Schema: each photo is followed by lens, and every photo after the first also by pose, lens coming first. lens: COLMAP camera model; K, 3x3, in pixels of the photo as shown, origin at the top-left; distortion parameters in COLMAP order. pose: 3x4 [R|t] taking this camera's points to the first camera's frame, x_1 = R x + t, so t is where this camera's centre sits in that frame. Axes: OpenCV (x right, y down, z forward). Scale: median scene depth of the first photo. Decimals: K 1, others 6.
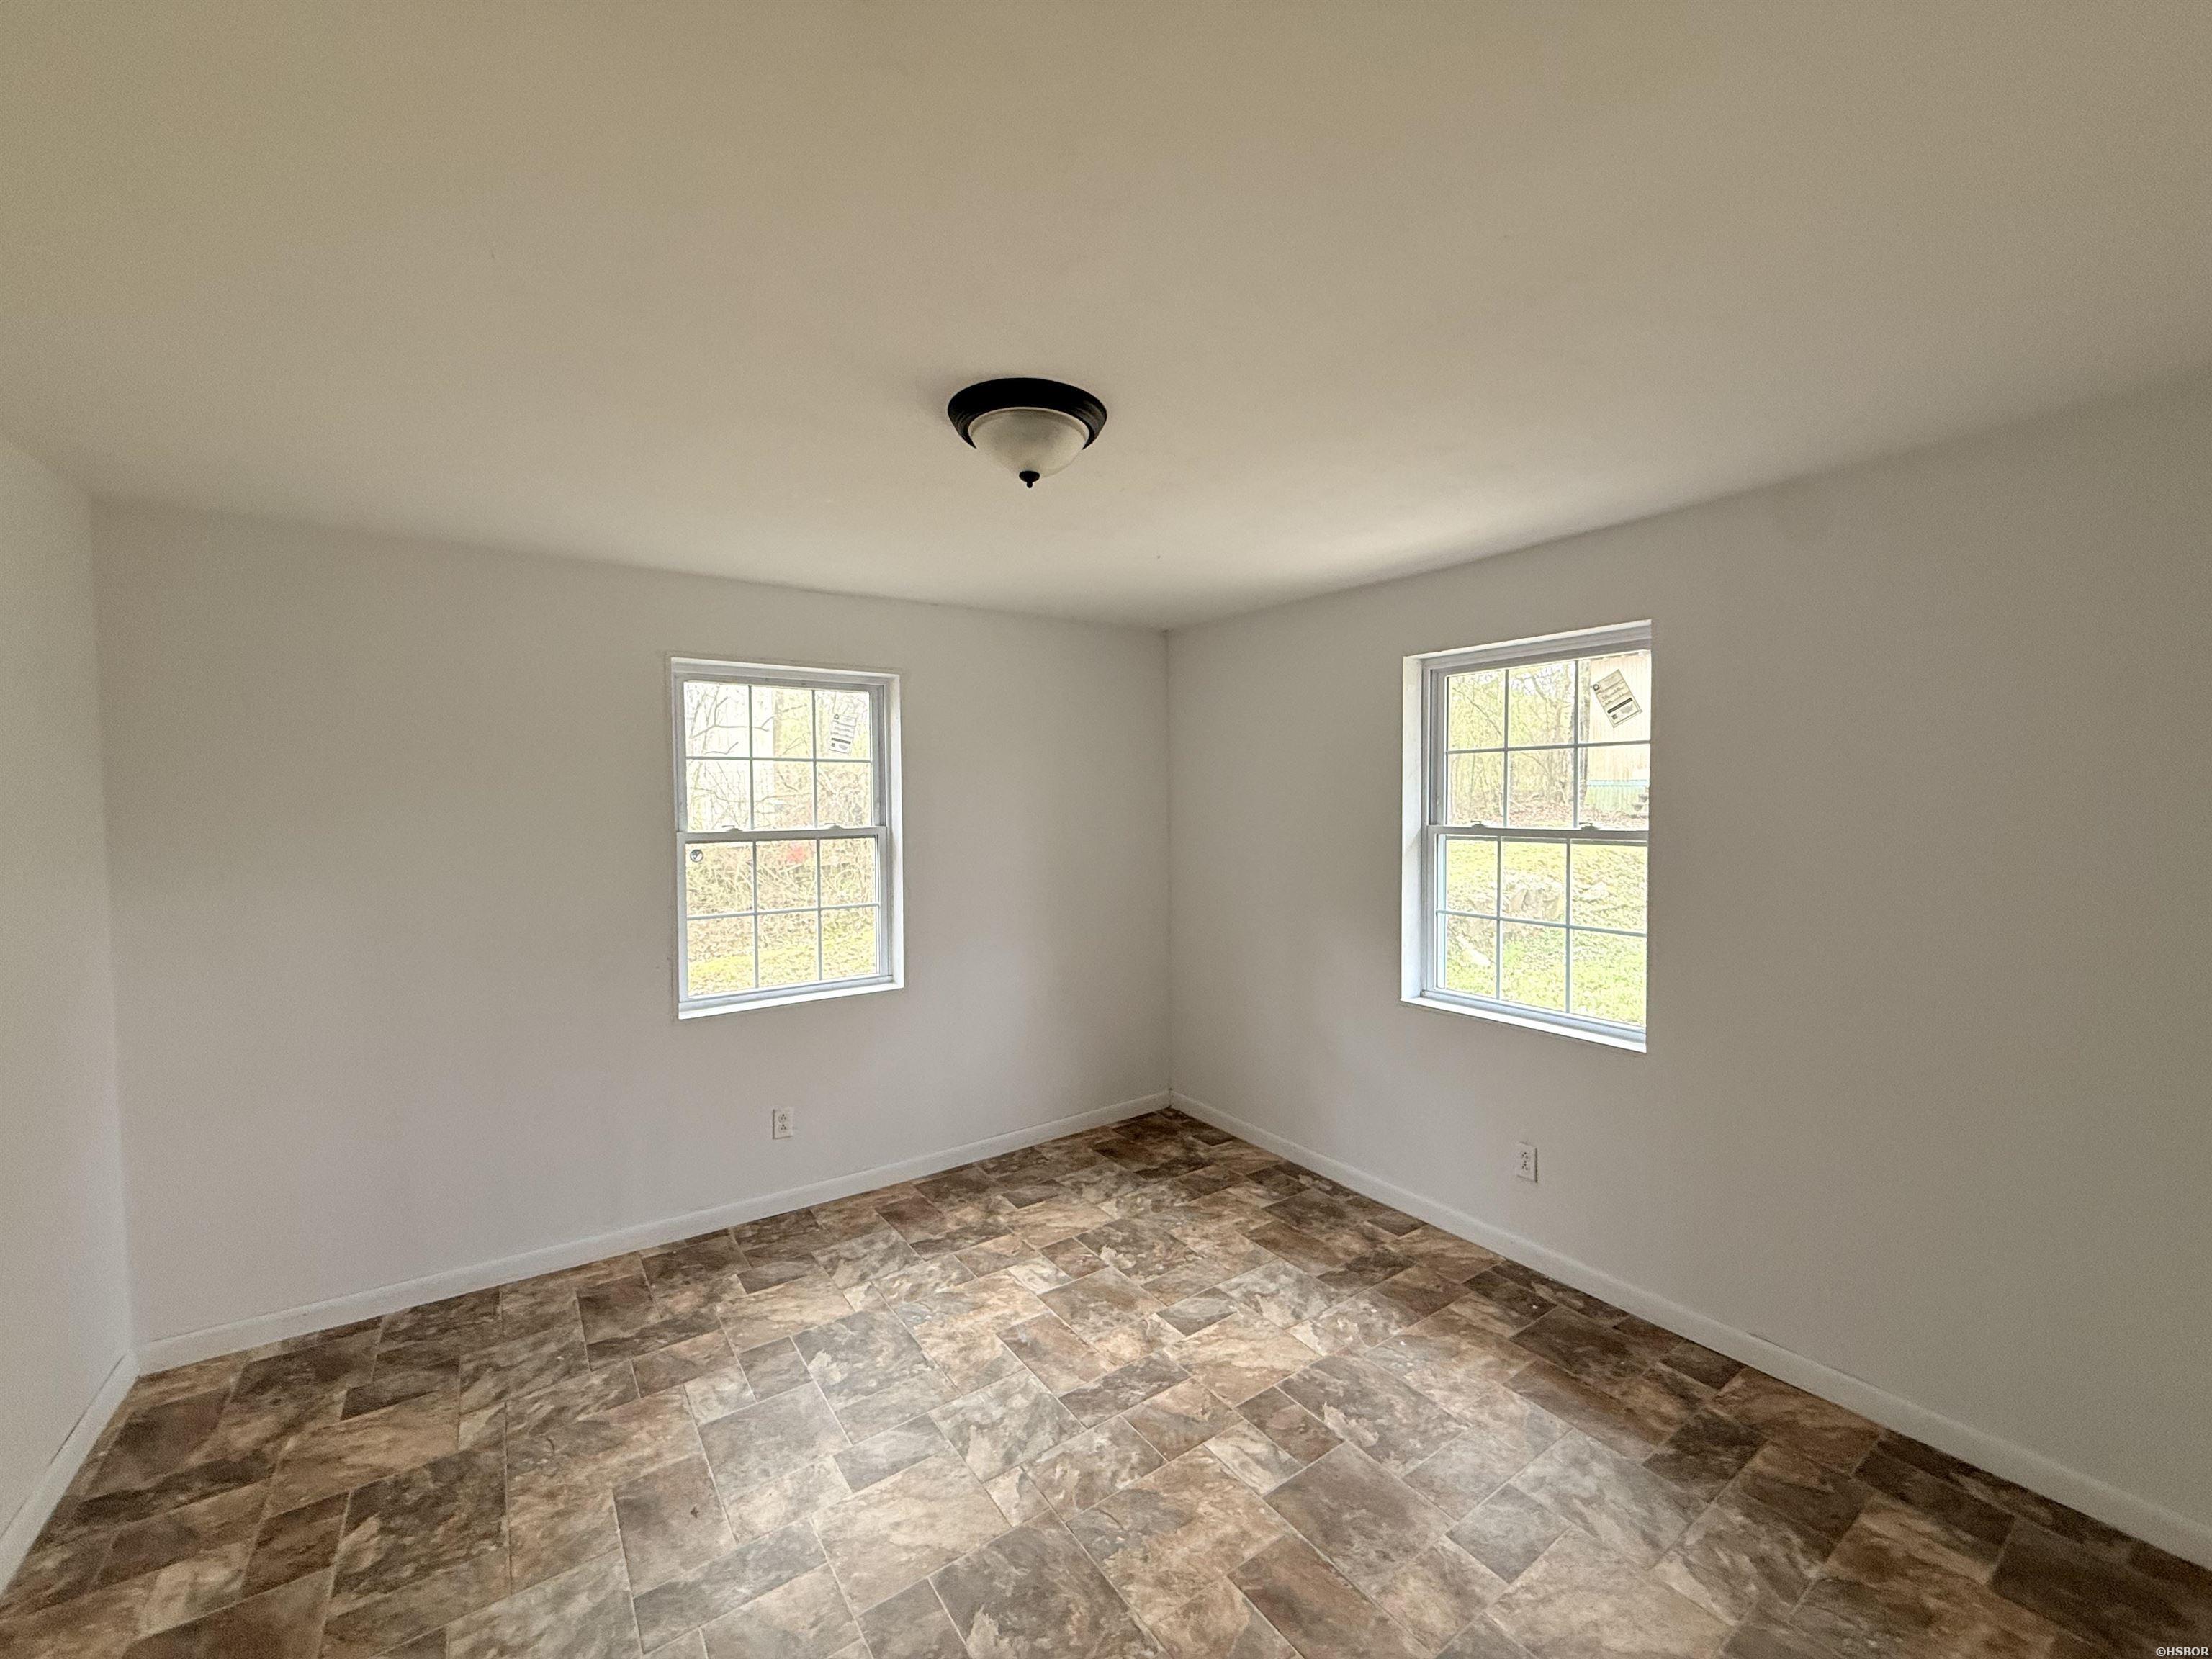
lens RADIAL K [[885.4, 0, 1099.8], [0, 885.4, 838.0], [0, 0, 1]] dist [-0.000784, 0.000765]
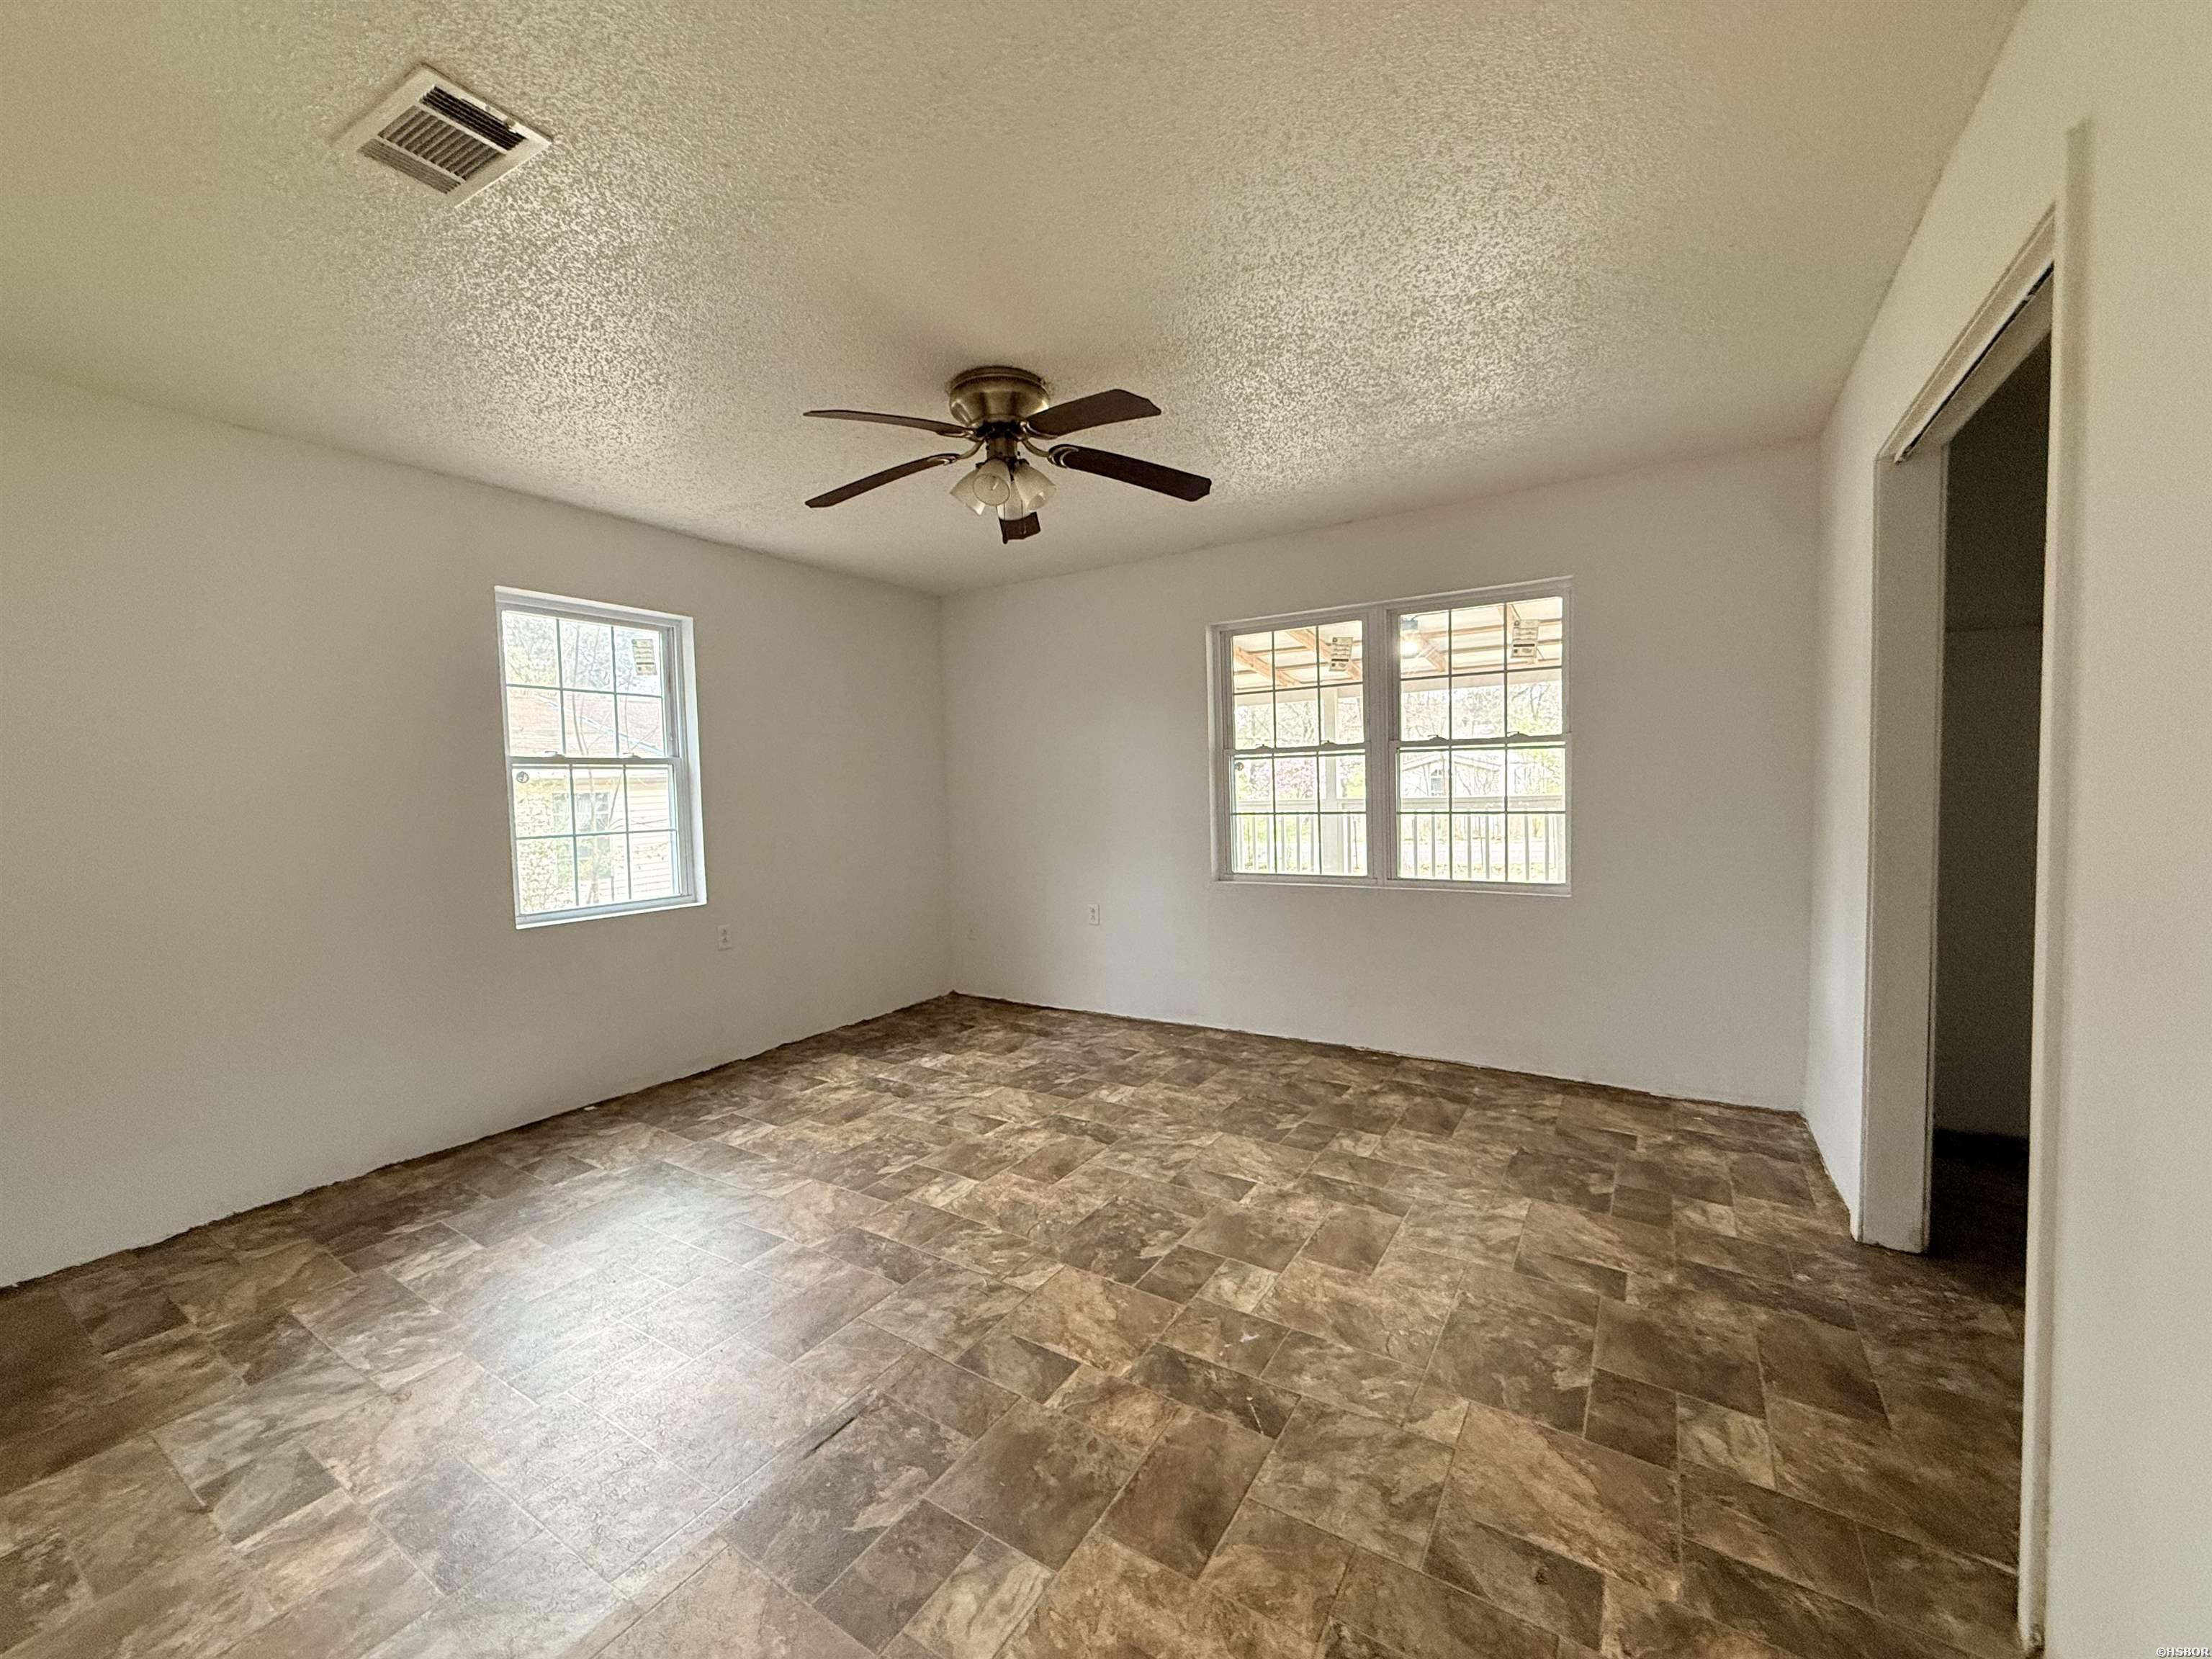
lens RADIAL K [[885.4, 0, 1099.5], [0, 885.4, 812.8], [0, 0, 1]] dist [-0.000784, 0.000765]
pose [[-0.388164, -0.012301, 0.921508, -1.266600], [0.076444, 0.996035, 0.045496, 0.076340], [-0.918414, 0.088104, -0.385684, 1.494969]]
